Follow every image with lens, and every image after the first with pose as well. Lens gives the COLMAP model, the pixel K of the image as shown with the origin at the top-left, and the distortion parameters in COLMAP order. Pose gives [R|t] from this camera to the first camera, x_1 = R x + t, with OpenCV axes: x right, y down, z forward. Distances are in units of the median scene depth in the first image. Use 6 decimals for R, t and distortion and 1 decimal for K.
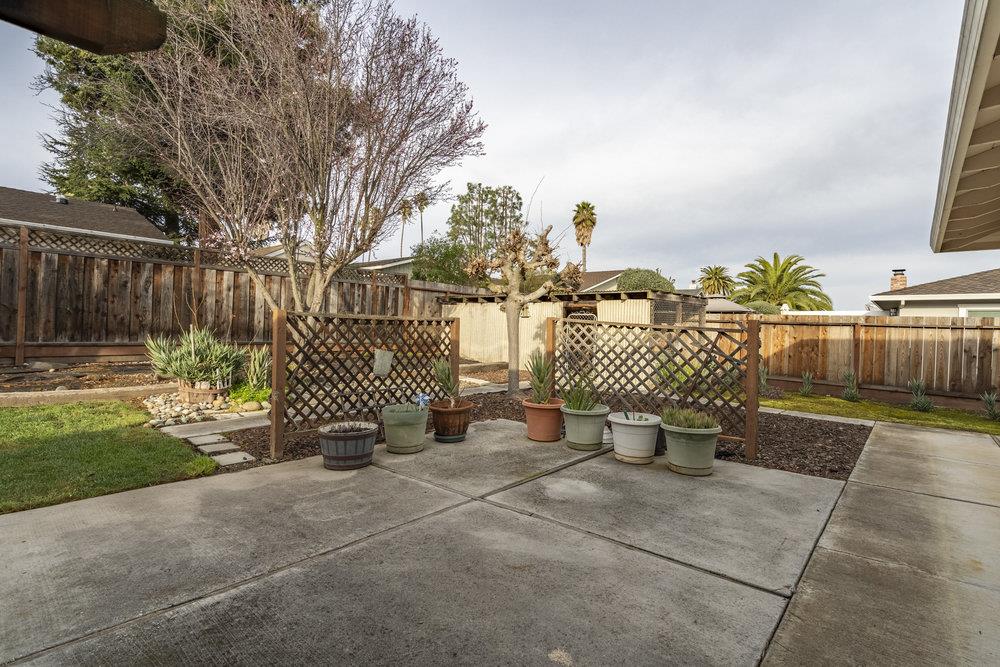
lens RADIAL K [[481.5, 0, 497.7], [0, 481.5, 330.4], [0, 0, 1]] dist [-0.000285, -0.000191]
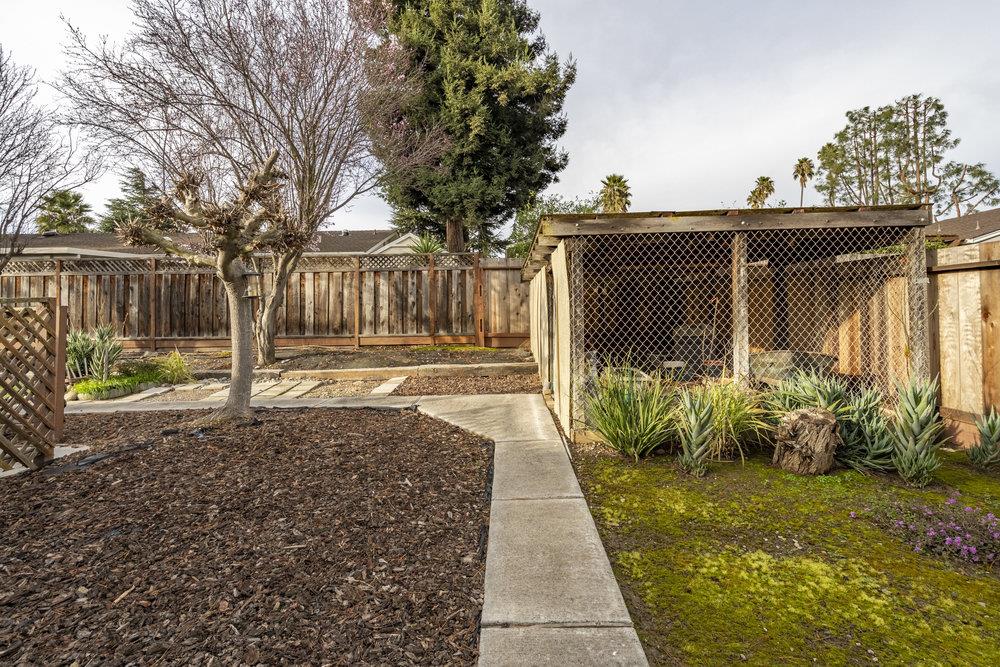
lens RADIAL K [[481.5, 0, 500.1], [0, 481.5, 306.1], [0, 0, 1]] dist [-0.000285, -0.000191]
pose [[0.652657, -0.055170, -0.755643, 0.514428], [0.028184, 0.998423, -0.048553, 0.019365], [0.757129, 0.010391, 0.653182, 0.542066]]
